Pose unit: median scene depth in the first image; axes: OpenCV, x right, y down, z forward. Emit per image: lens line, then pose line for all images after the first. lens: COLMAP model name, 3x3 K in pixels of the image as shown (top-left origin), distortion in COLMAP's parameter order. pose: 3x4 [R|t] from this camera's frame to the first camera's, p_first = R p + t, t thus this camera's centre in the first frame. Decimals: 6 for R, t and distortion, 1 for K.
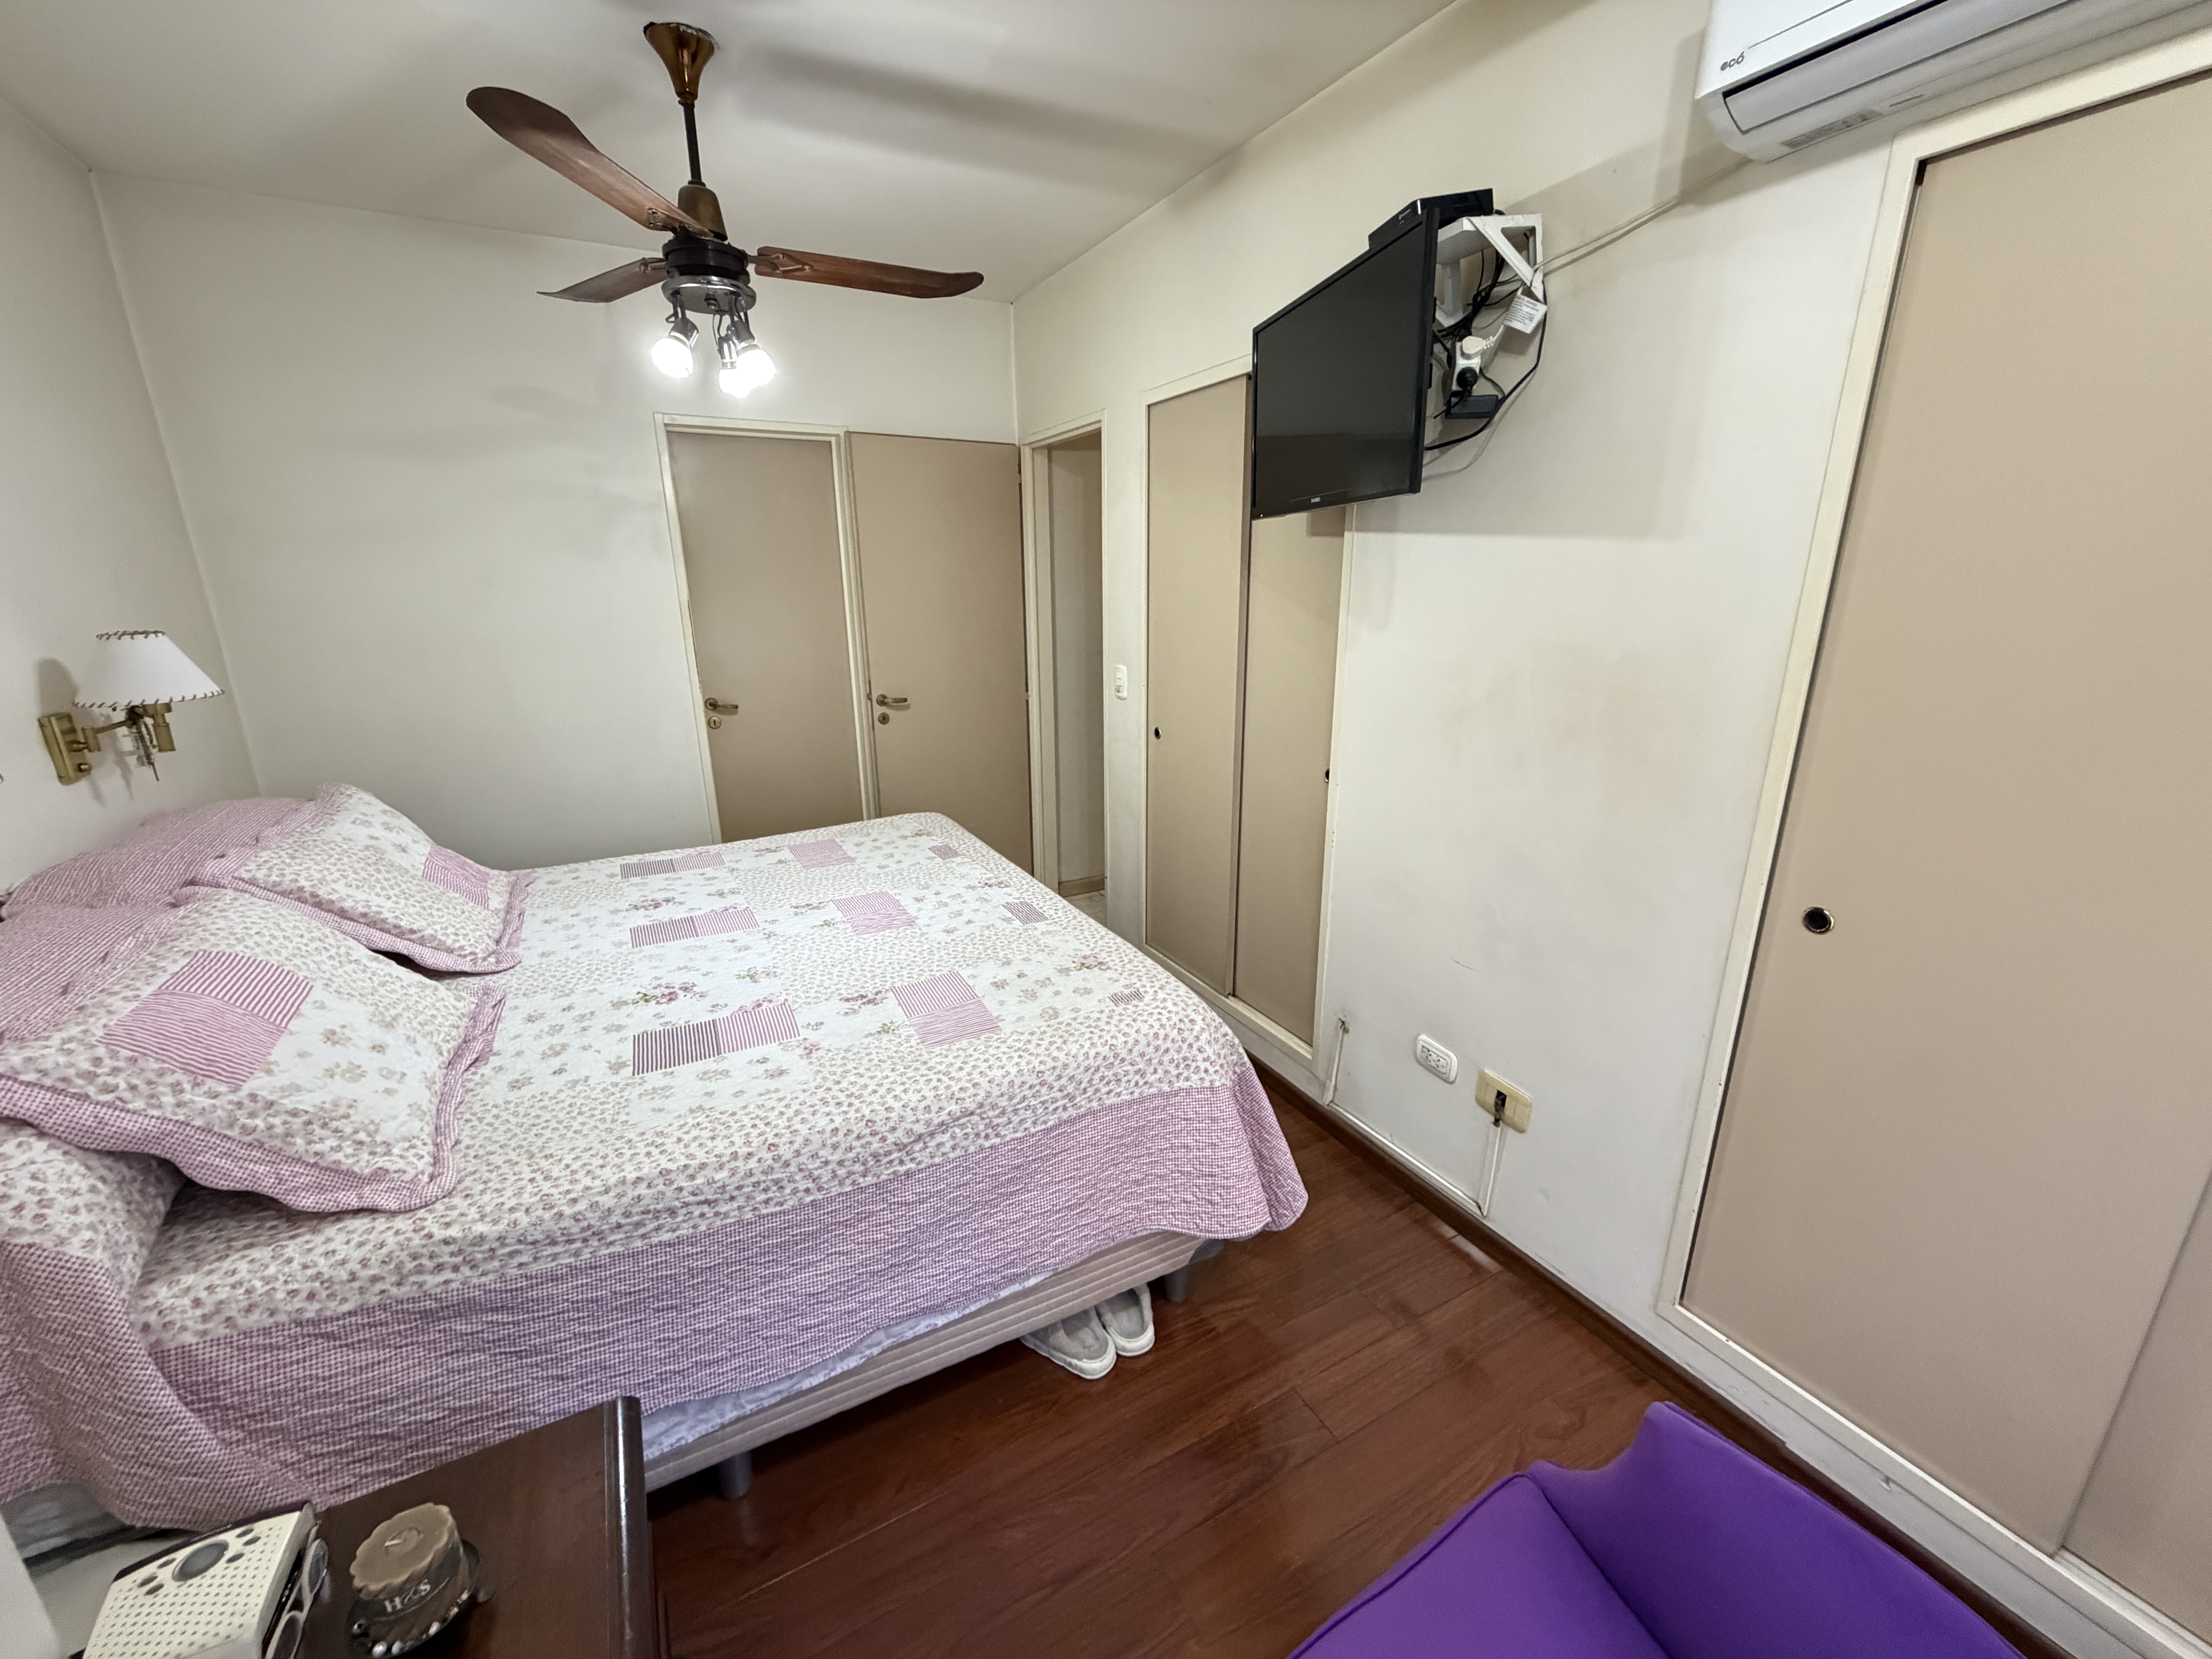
lens RADIAL K [[883.8, 0, 1098.9], [0, 883.8, 827.7], [0, 0, 1]] dist [0.000075, -0.000339]
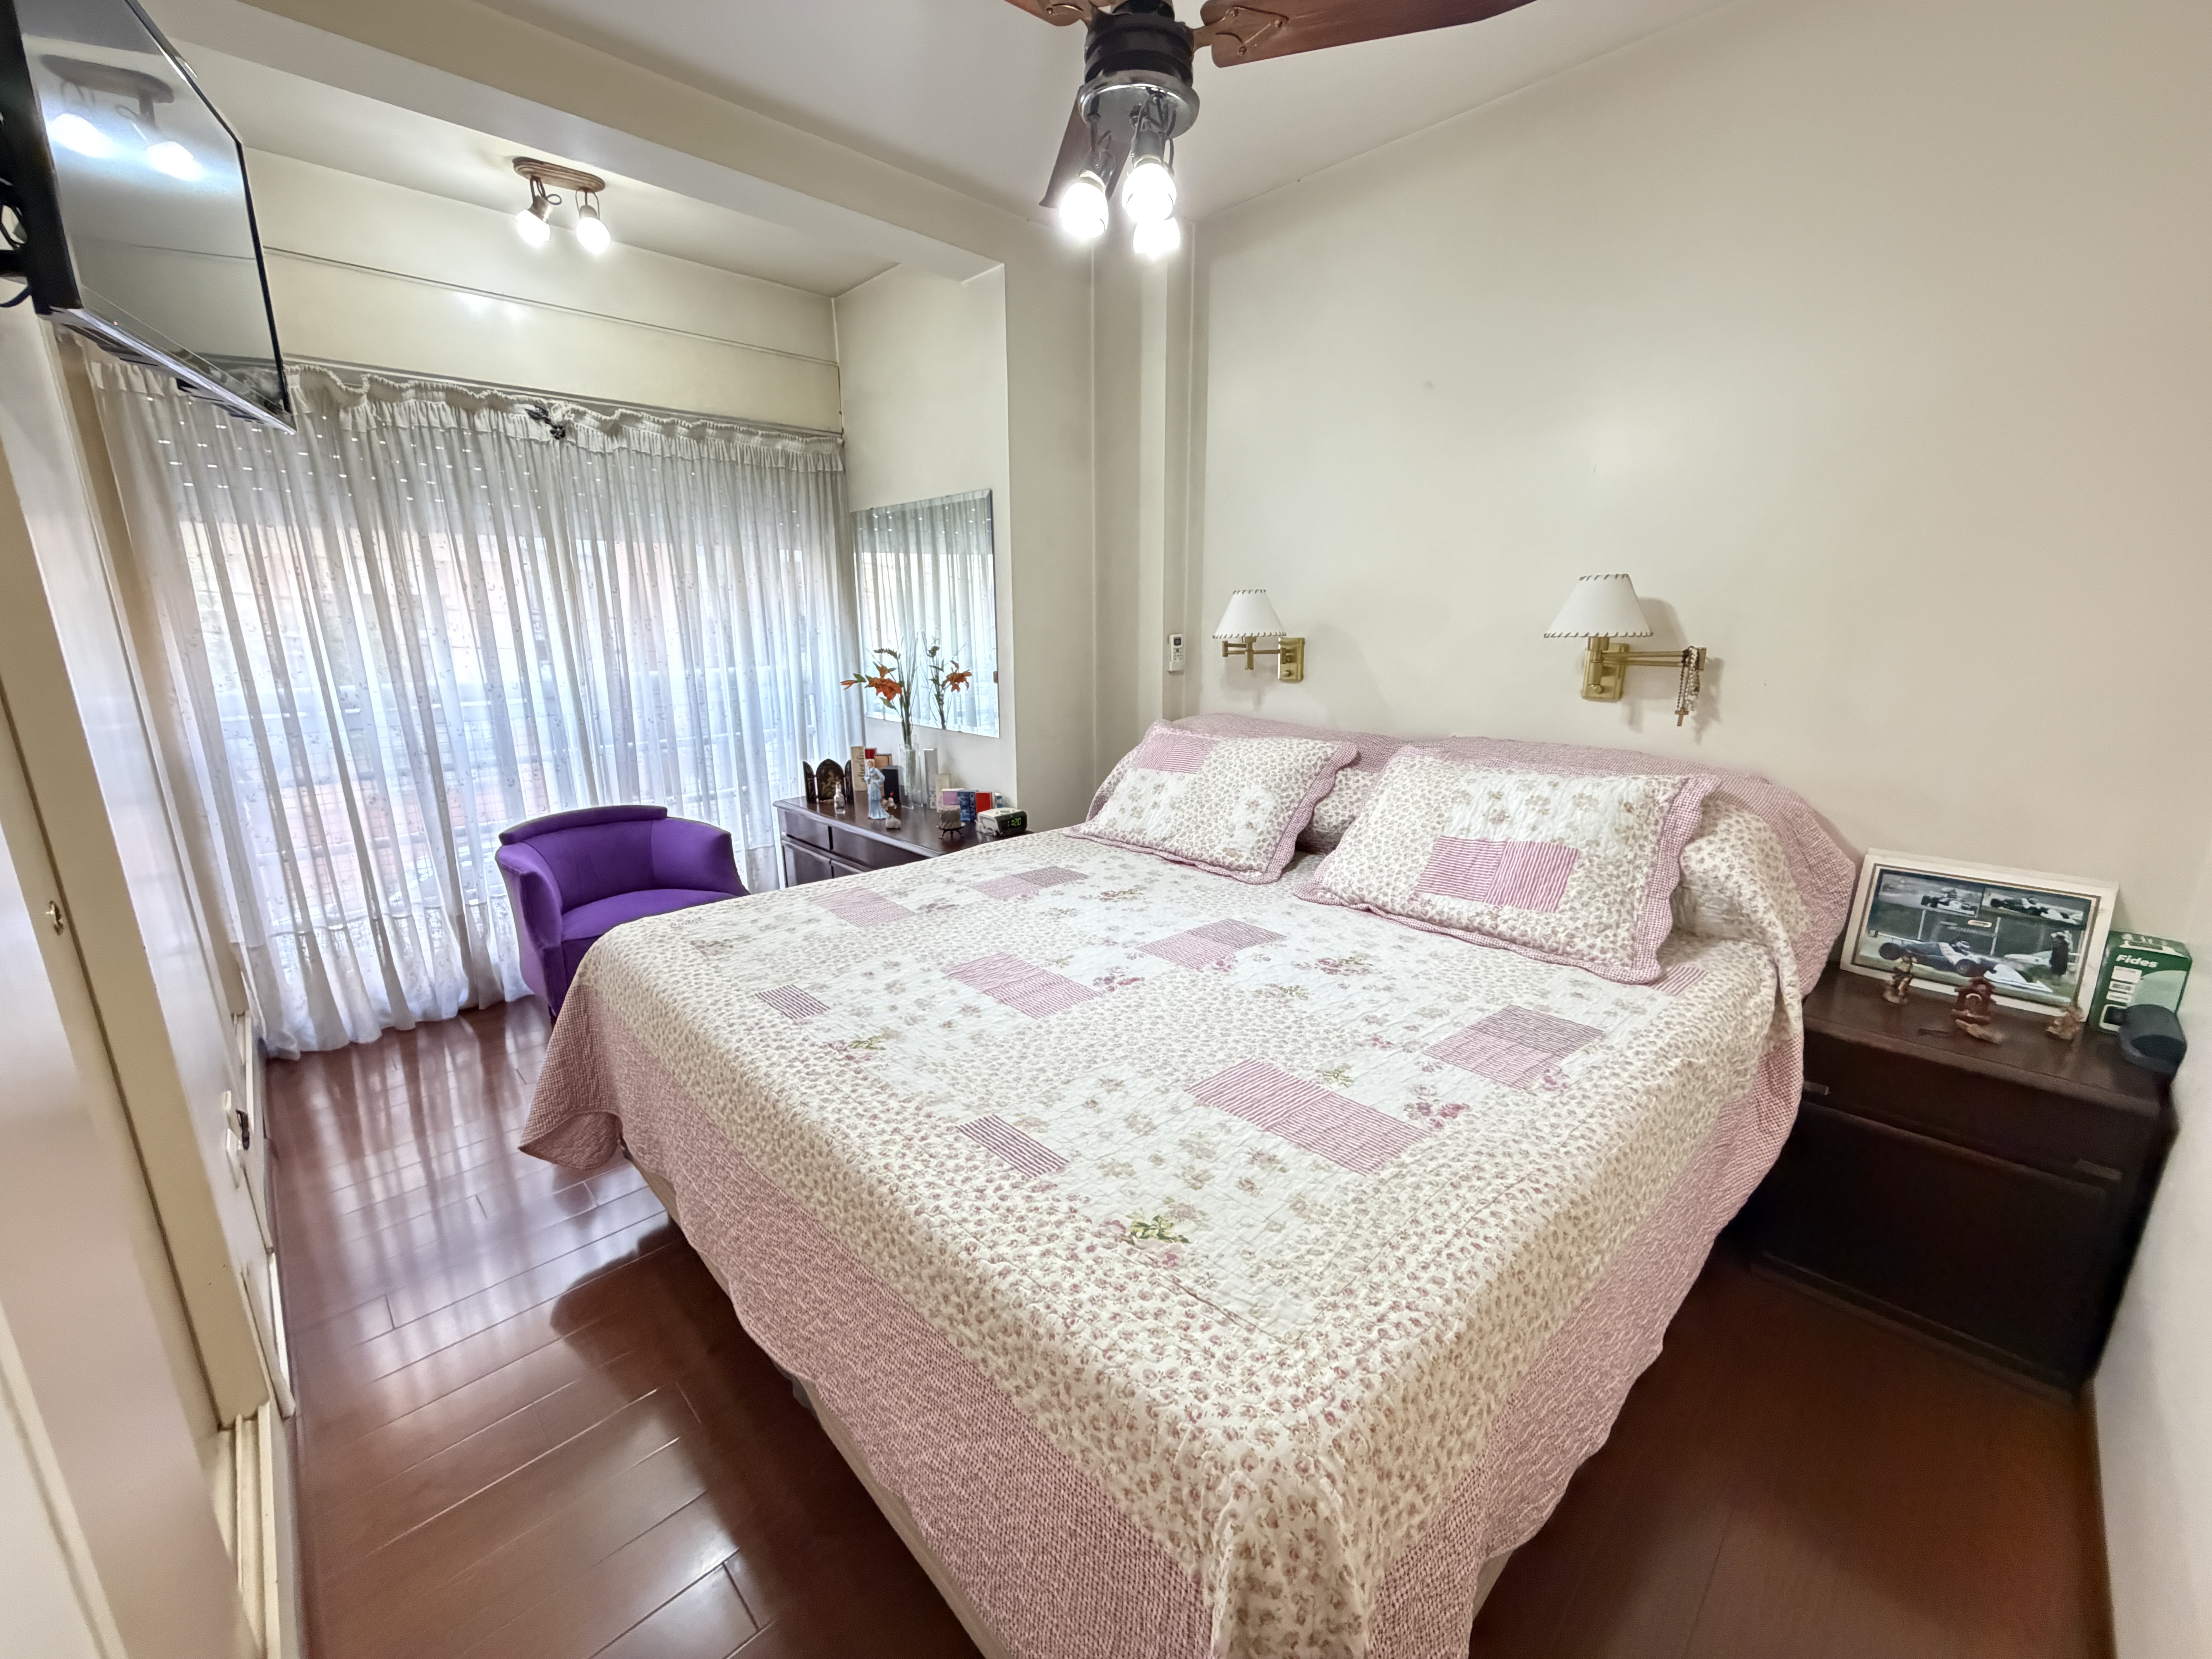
lens RADIAL K [[883.8, 0, 1098.9], [0, 883.8, 827.7], [0, 0, 1]] dist [0.000075, -0.000339]
pose [[-0.963640, 0.078399, -0.255445, -0.152405], [-0.058189, 0.871474, 0.486977, -0.376550], [0.260792, 0.484134, -0.835225, 1.609886]]
